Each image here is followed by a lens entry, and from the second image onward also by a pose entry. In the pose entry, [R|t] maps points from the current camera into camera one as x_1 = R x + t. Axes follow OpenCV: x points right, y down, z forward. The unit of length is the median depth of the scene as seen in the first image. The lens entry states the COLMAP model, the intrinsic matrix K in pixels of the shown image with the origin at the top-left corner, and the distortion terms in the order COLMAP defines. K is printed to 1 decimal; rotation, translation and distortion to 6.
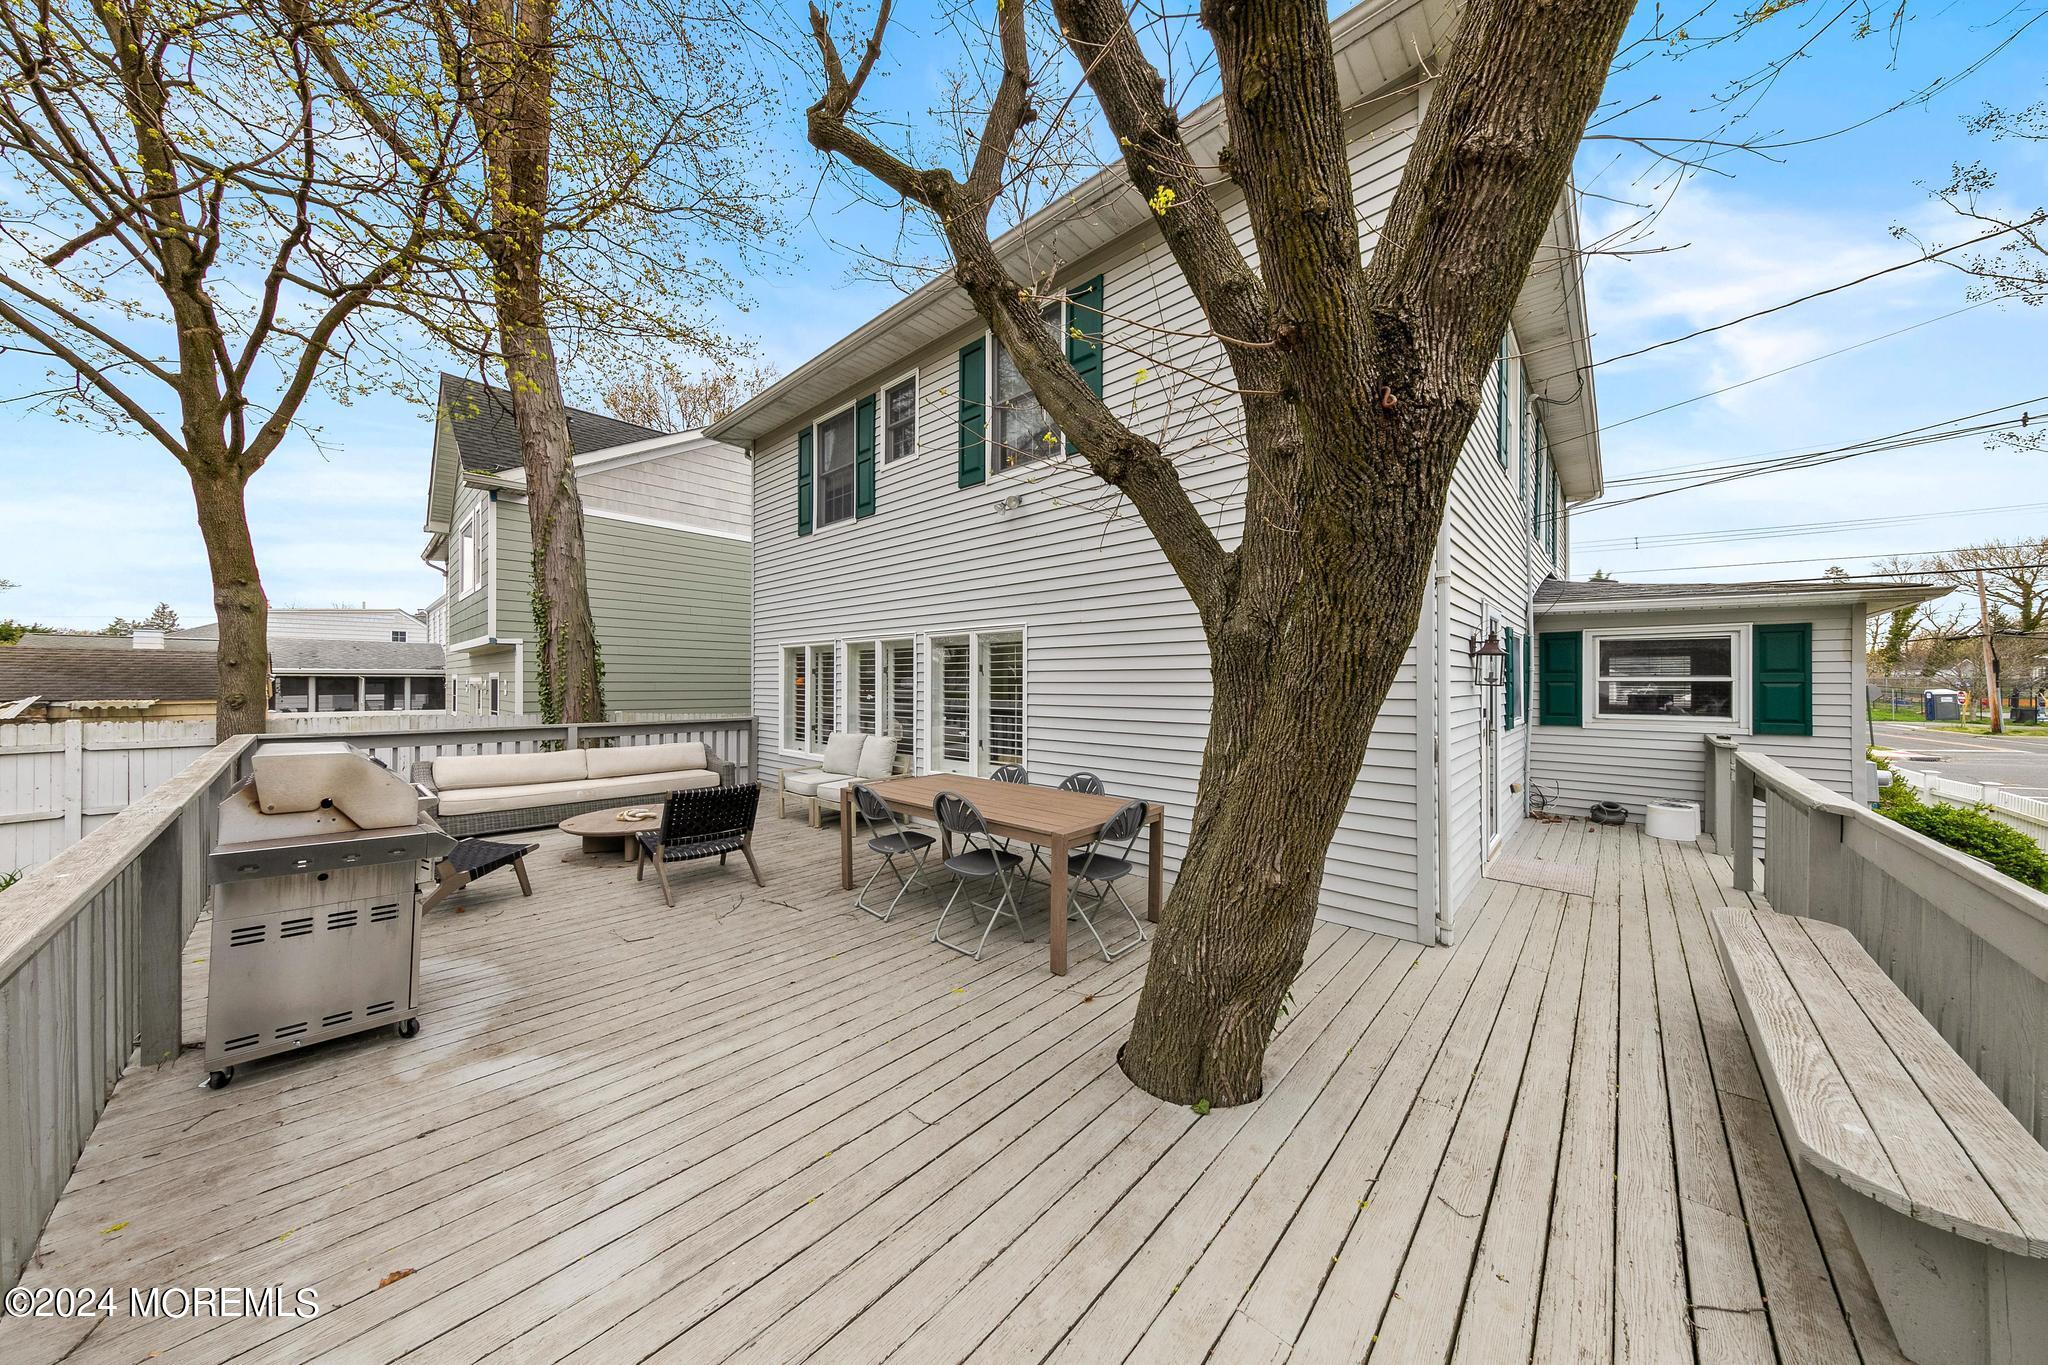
lens RADIAL K [[637.4, 0, 1026.3], [0, 637.4, 681.0], [0, 0, 1]] dist [0.000198, -0.000002]
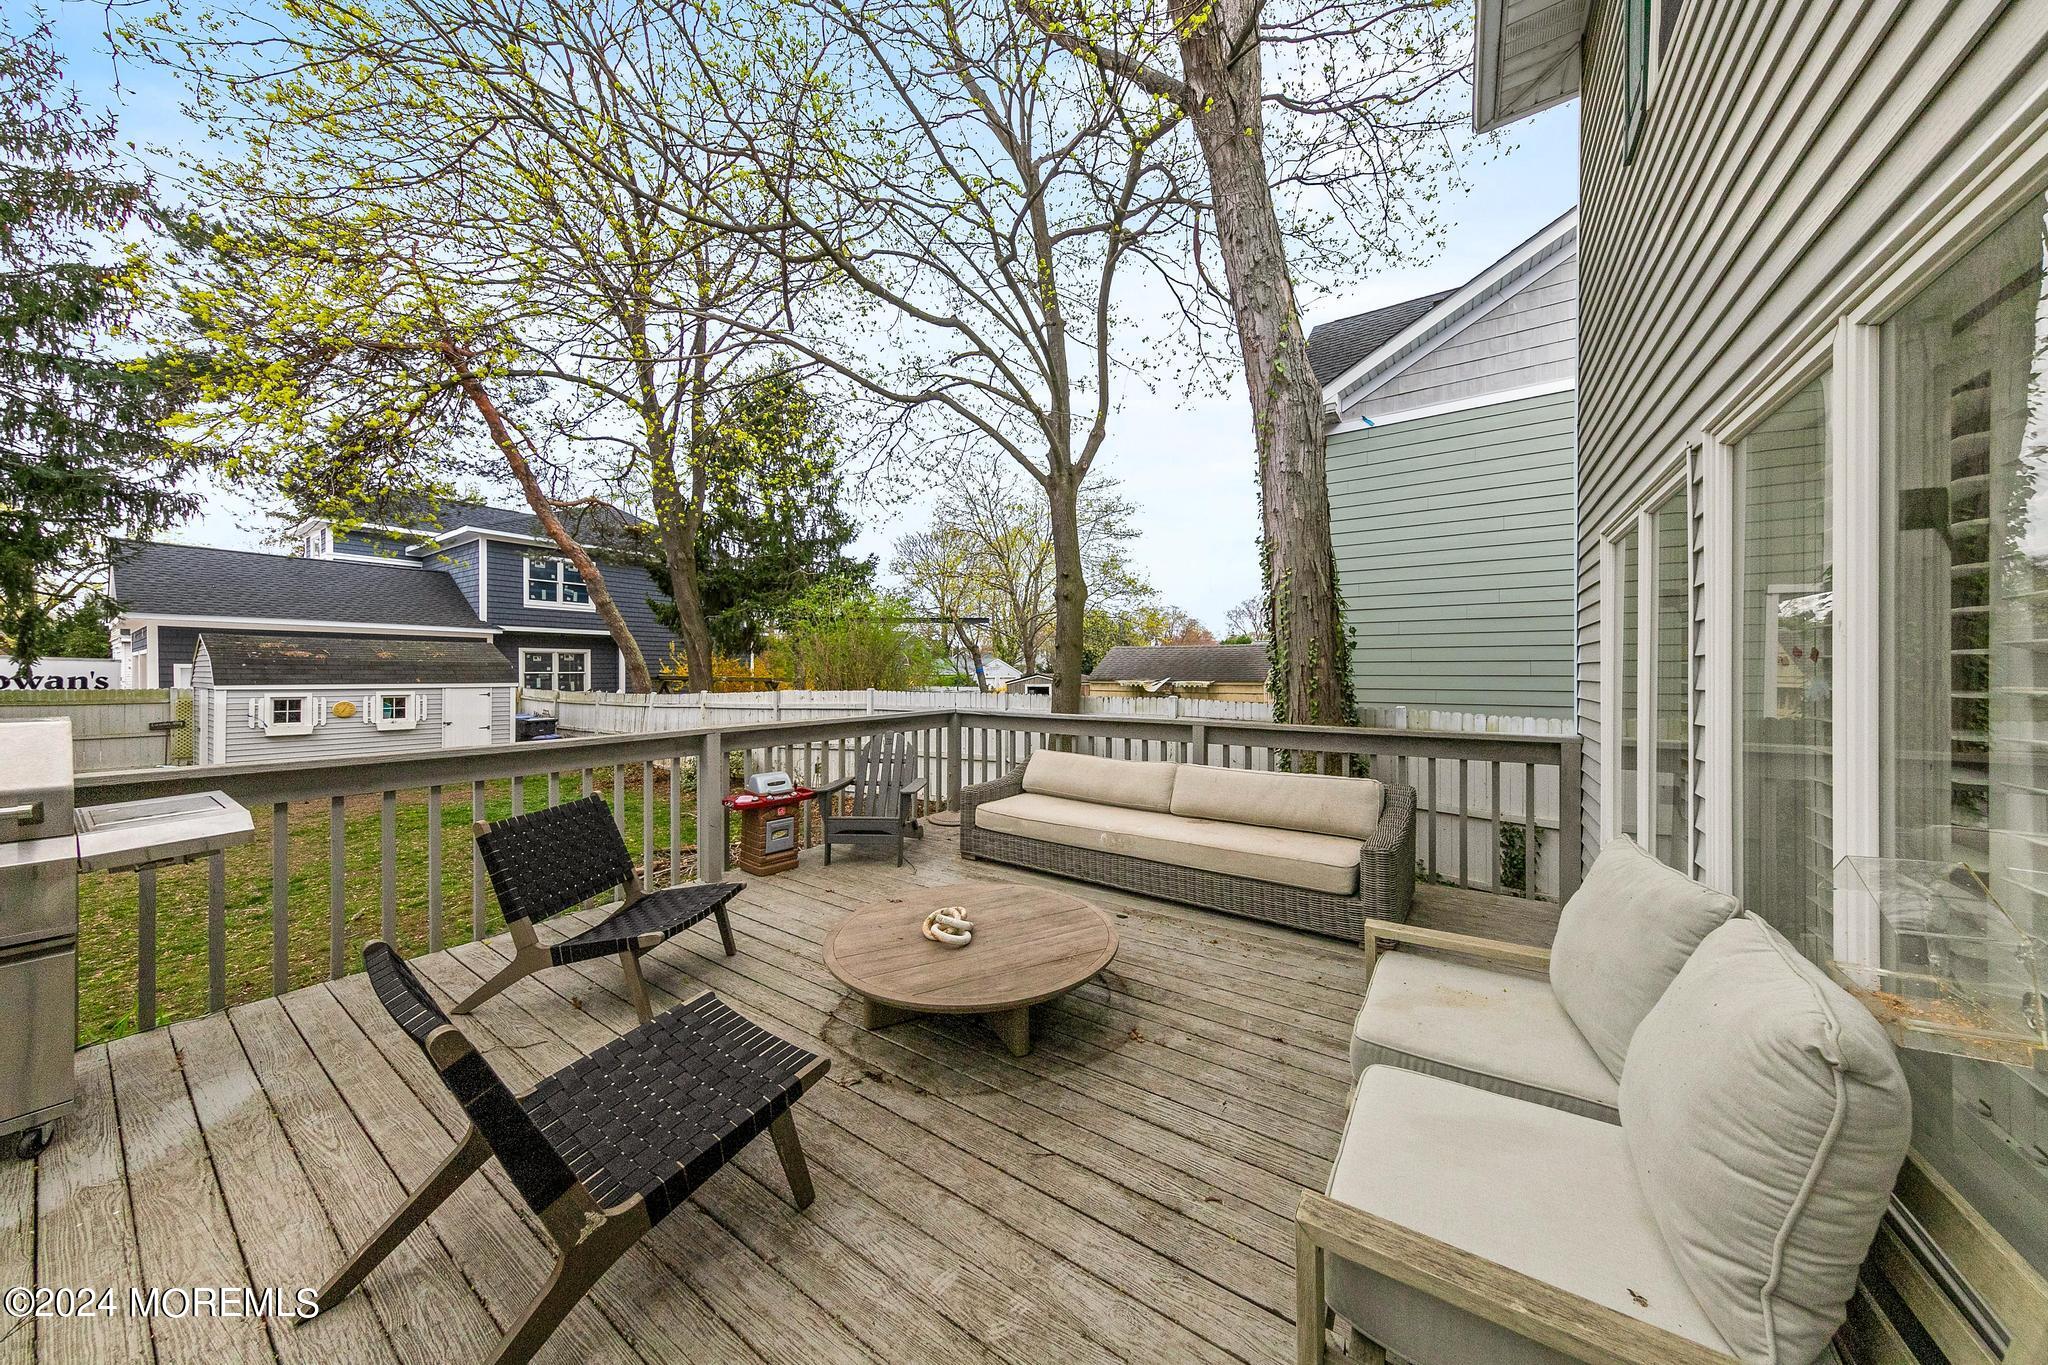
lens RADIAL K [[637.4, 0, 1026.0], [0, 637.4, 671.1], [0, 0, 1]] dist [0.000198, -0.000002]
pose [[0.164360, -0.001975, -0.986399, -0.101105], [-0.003123, 0.999992, -0.002522, 0.020623], [0.986396, 0.003495, 0.164352, 0.653646]]
